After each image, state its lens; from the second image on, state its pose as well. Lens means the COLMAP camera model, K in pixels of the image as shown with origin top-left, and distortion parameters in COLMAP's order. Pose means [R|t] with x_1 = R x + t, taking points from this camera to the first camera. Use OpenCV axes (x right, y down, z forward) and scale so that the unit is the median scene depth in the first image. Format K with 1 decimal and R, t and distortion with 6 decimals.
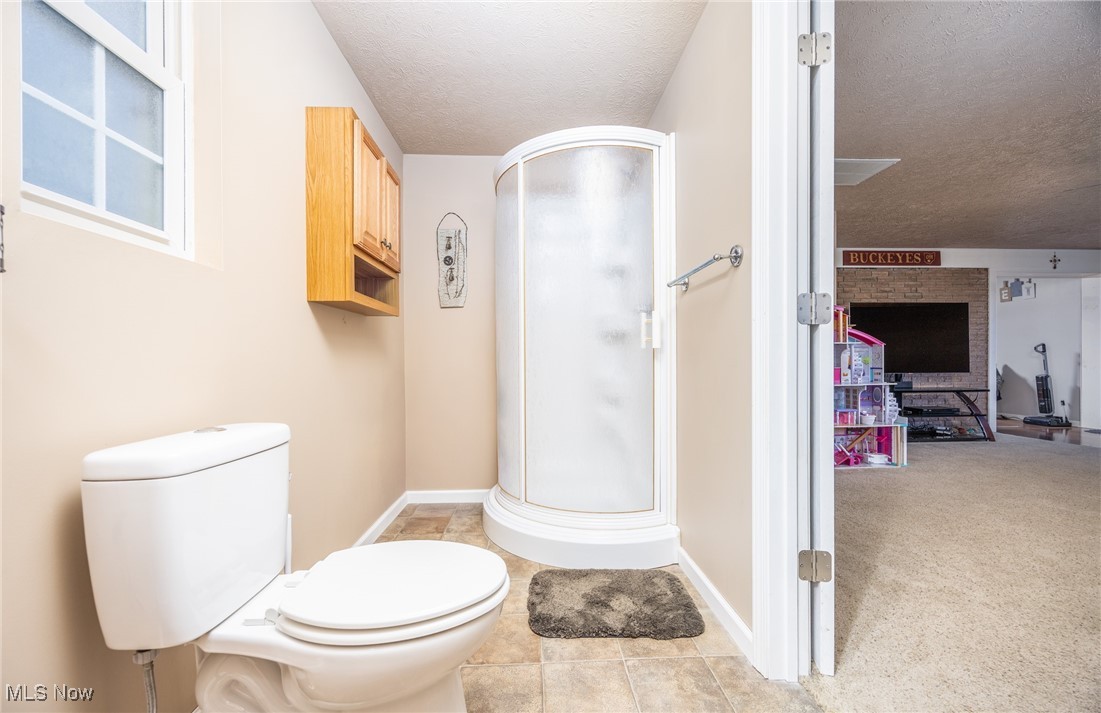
lens RADIAL K [[416.9, 0, 551.3], [0, 416.9, 363.8], [0, 0, 1]] dist [-0.000990, -0.000222]
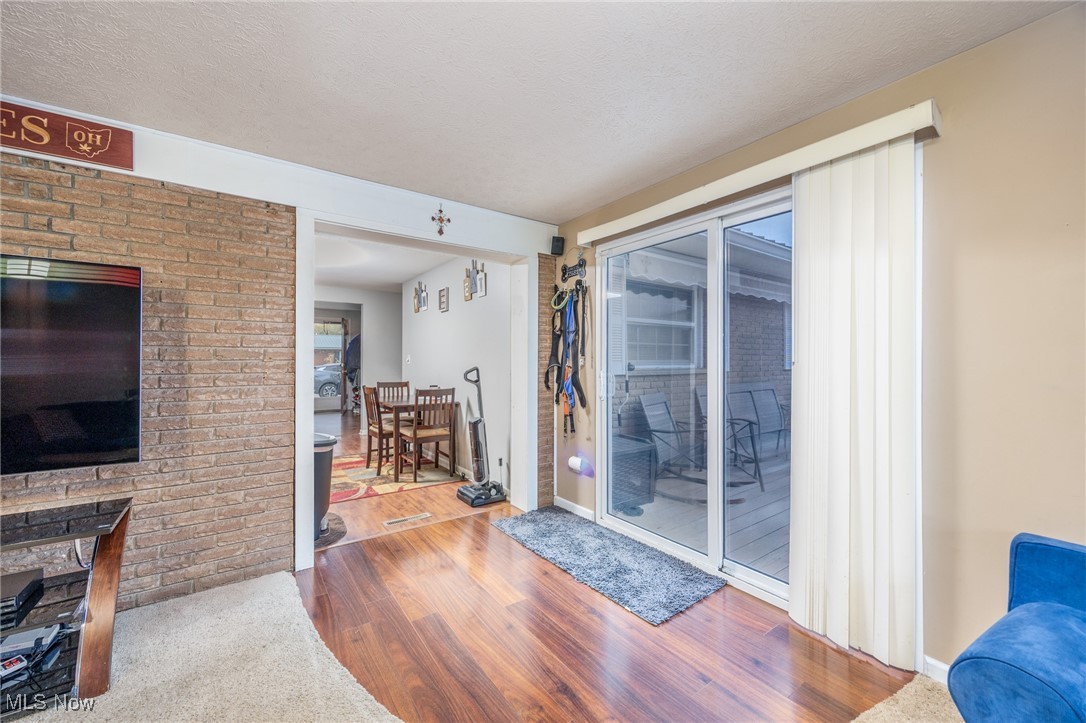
lens RADIAL K [[416.8, 0, 536.5], [0, 416.8, 360.7], [0, 0, 1]] dist [-0.005207, 0.000153]
pose [[0.842499, 0.009959, 0.538606, 1.053042], [-0.008605, 0.999950, -0.005029, -0.064904], [-0.538629, -0.000398, 0.842543, 0.491068]]
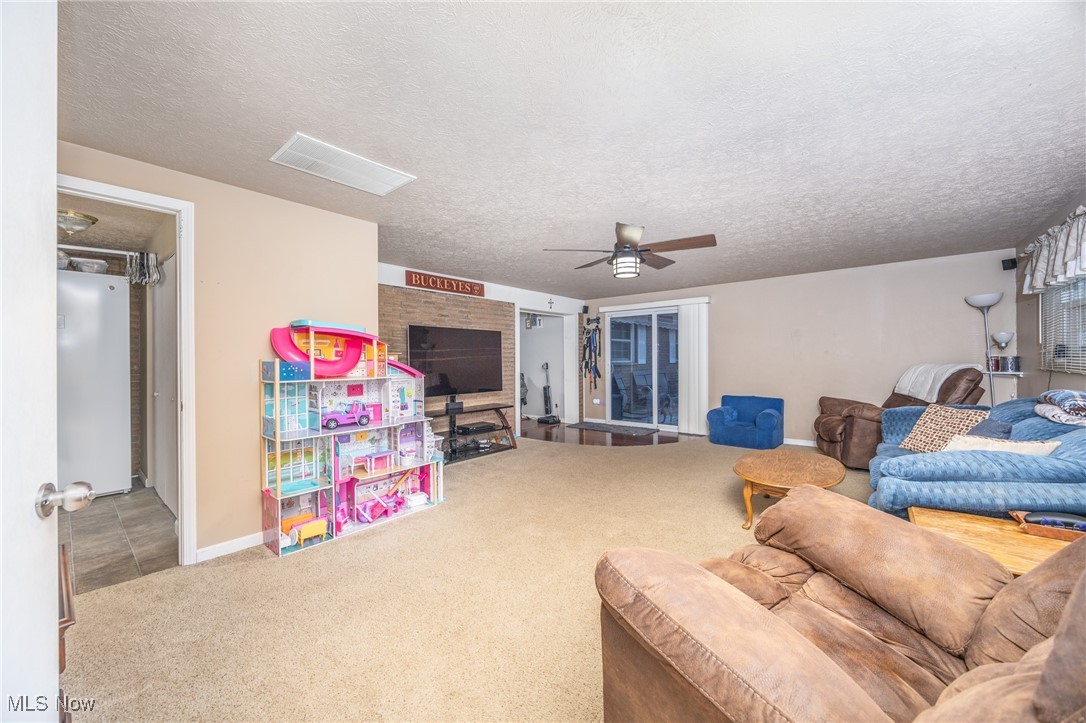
lens RADIAL K [[416.8, 0, 540.9], [0, 416.8, 360.1], [0, 0, 1]] dist [-0.005207, 0.000153]
pose [[0.675028, 0.001433, 0.737791, 0.198719], [0.008528, 0.999916, -0.009745, -0.050582], [-0.737743, 0.012869, 0.674959, 0.117129]]
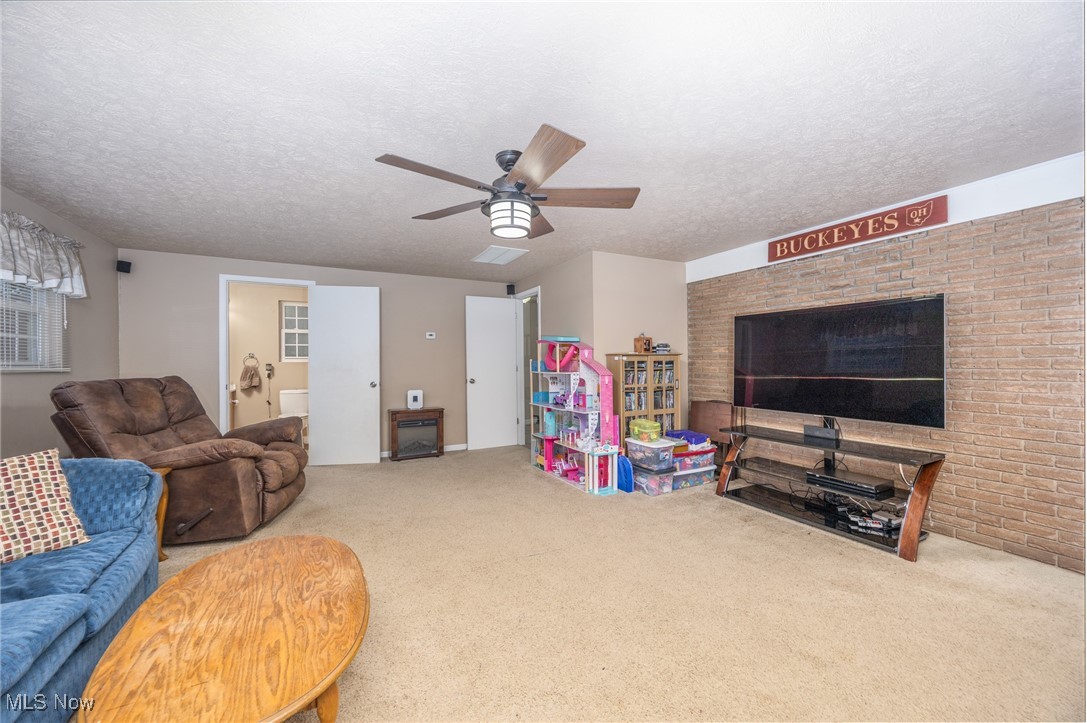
lens RADIAL K [[417.2, 0, 534.8], [0, 417.2, 360.7], [0, 0, 1]] dist [-0.005207, 0.000153]
pose [[0.401703, 0.004725, -0.915758, 1.218790], [0.009086, 0.999917, 0.009145, -0.070344], [0.915725, -0.011994, 0.401627, 0.311076]]
